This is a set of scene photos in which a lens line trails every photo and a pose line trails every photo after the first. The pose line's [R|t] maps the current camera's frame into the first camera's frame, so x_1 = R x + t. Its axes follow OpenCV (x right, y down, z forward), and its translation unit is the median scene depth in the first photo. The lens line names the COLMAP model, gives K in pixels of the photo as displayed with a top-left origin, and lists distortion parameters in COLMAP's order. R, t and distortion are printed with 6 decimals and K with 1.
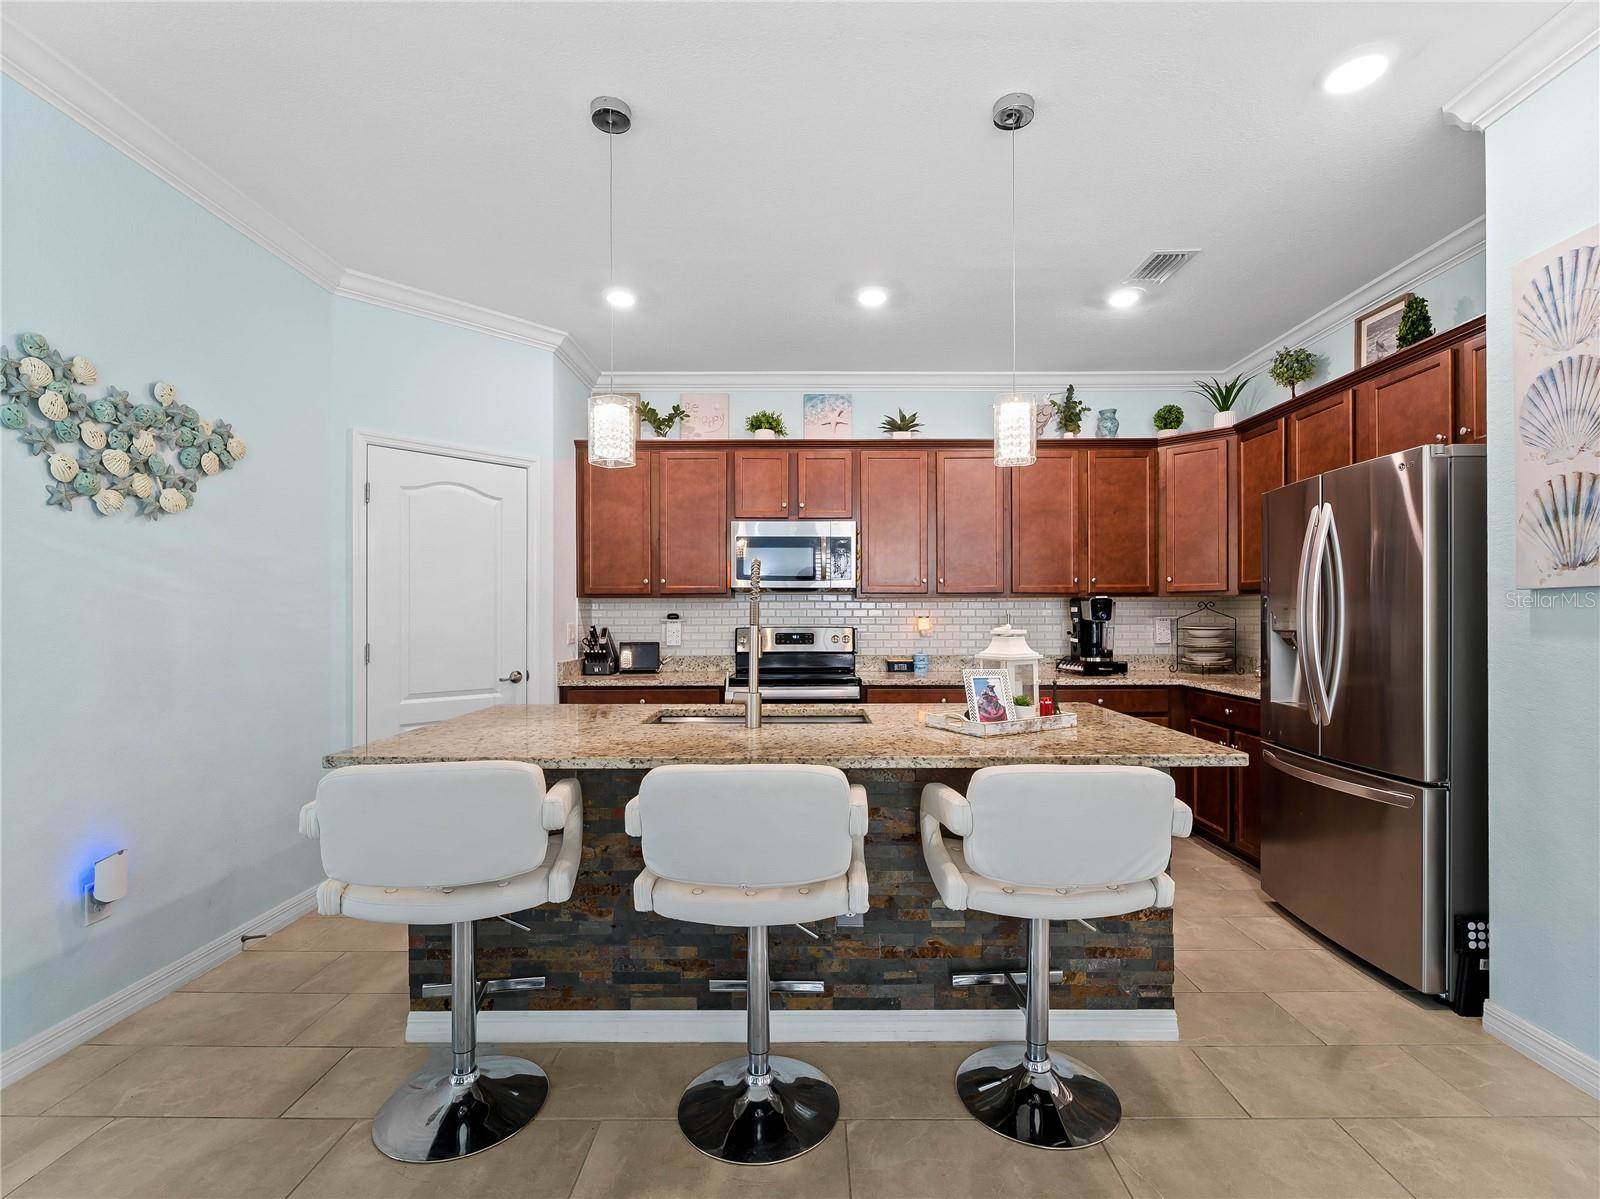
lens RADIAL K [[740.7, 0, 809.7], [0, 740.7, 611.7], [0, 0, 1]] dist [-0.002559, -0.001109]
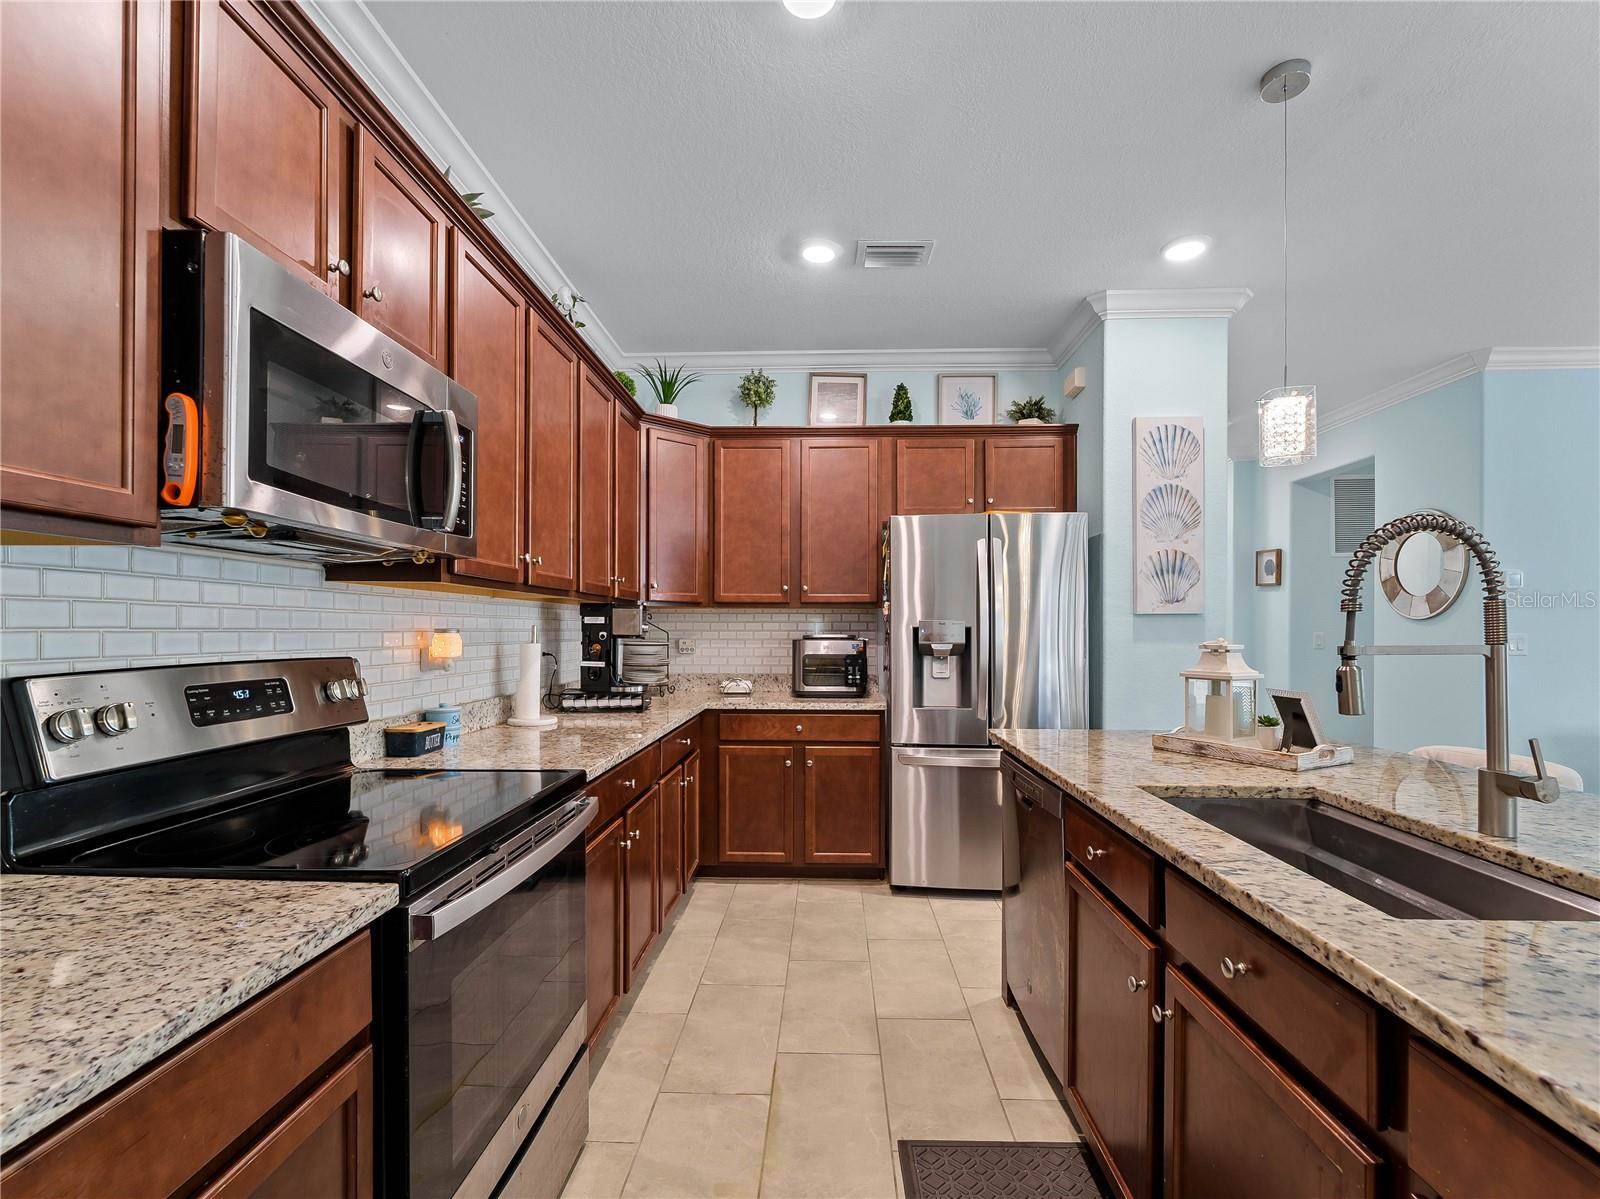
lens RADIAL K [[739.7, 0, 801.5], [0, 739.7, 630.8], [0, 0, 1]] dist [-0.002061, -0.000524]
pose [[0.031369, 0.000201, 0.999508, -0.383558], [-0.007179, 0.999974, 0.000025, 0.006654], [-0.999482, -0.007176, 0.031369, 0.910088]]
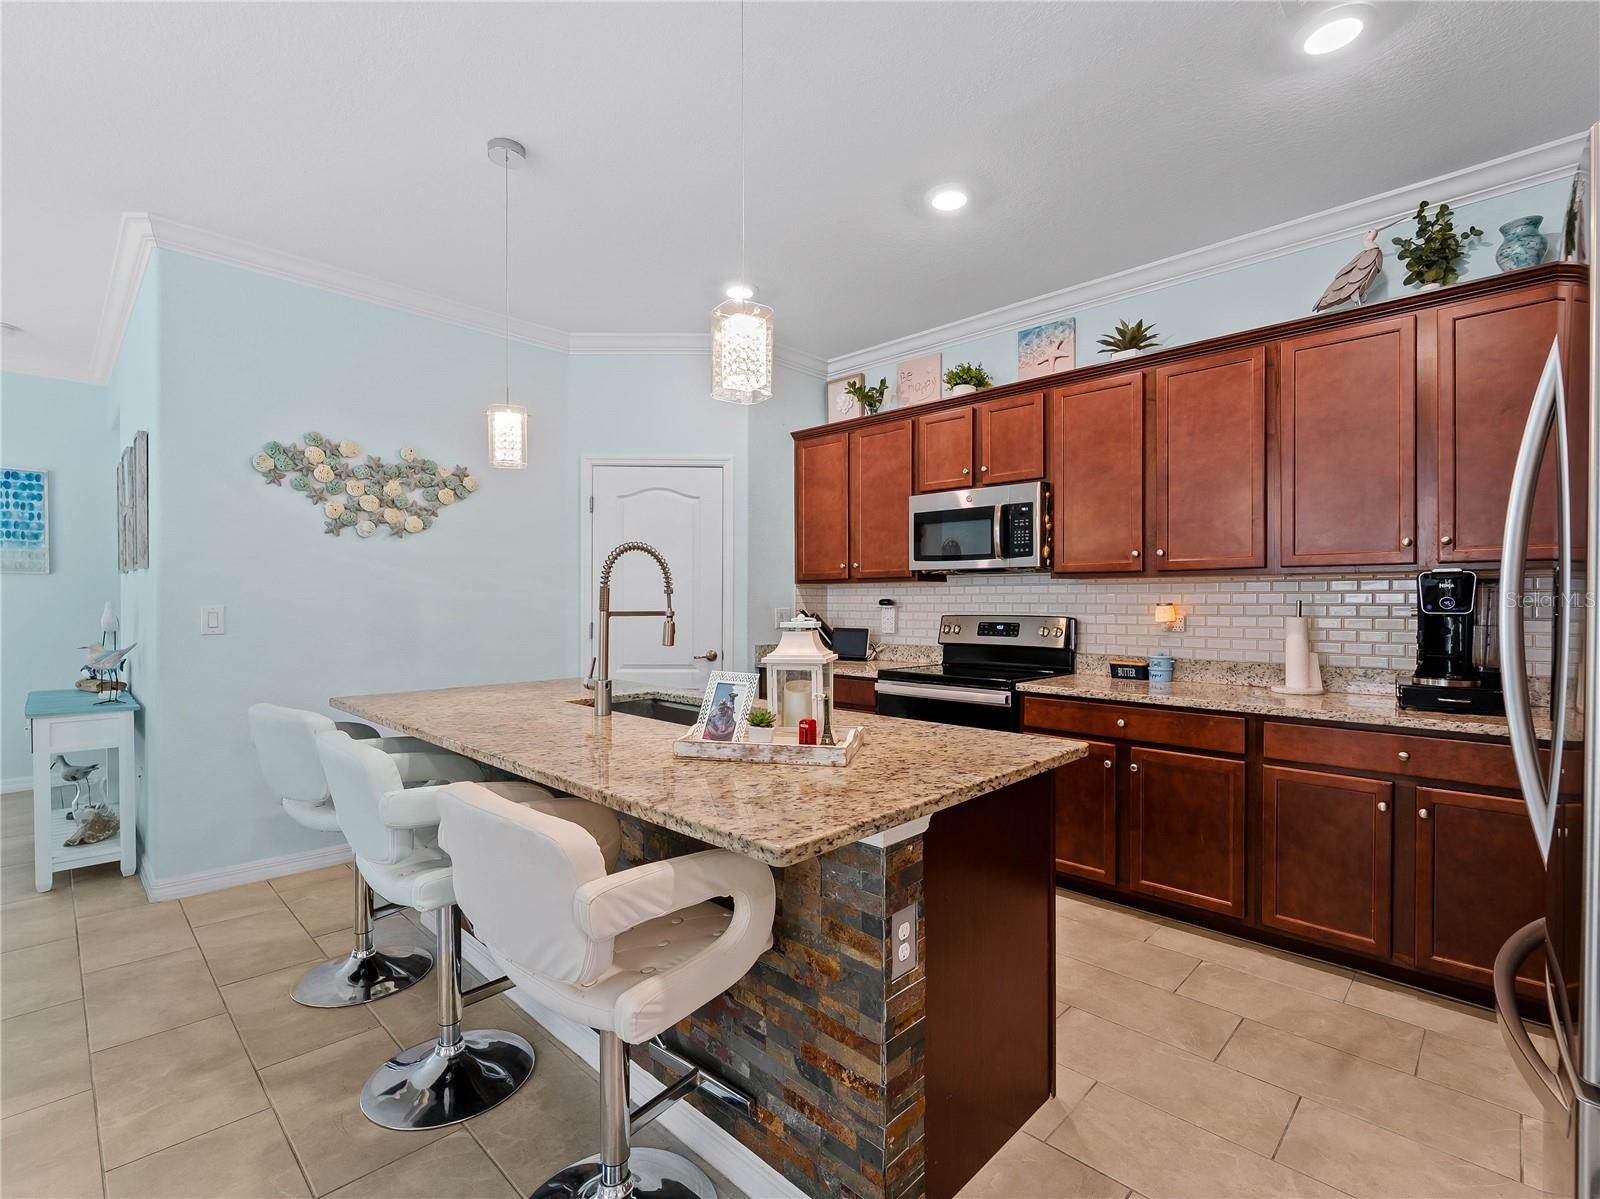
lens RADIAL K [[743.6, 0, 801.0], [0, 743.6, 607.2], [0, 0, 1]] dist [0.000861, 0.000166]
pose [[0.715909, 0.008454, -0.698143, 0.486470], [0.000850, 0.999915, 0.012980, 0.000305], [0.698193, -0.009886, 0.715841, 0.294074]]
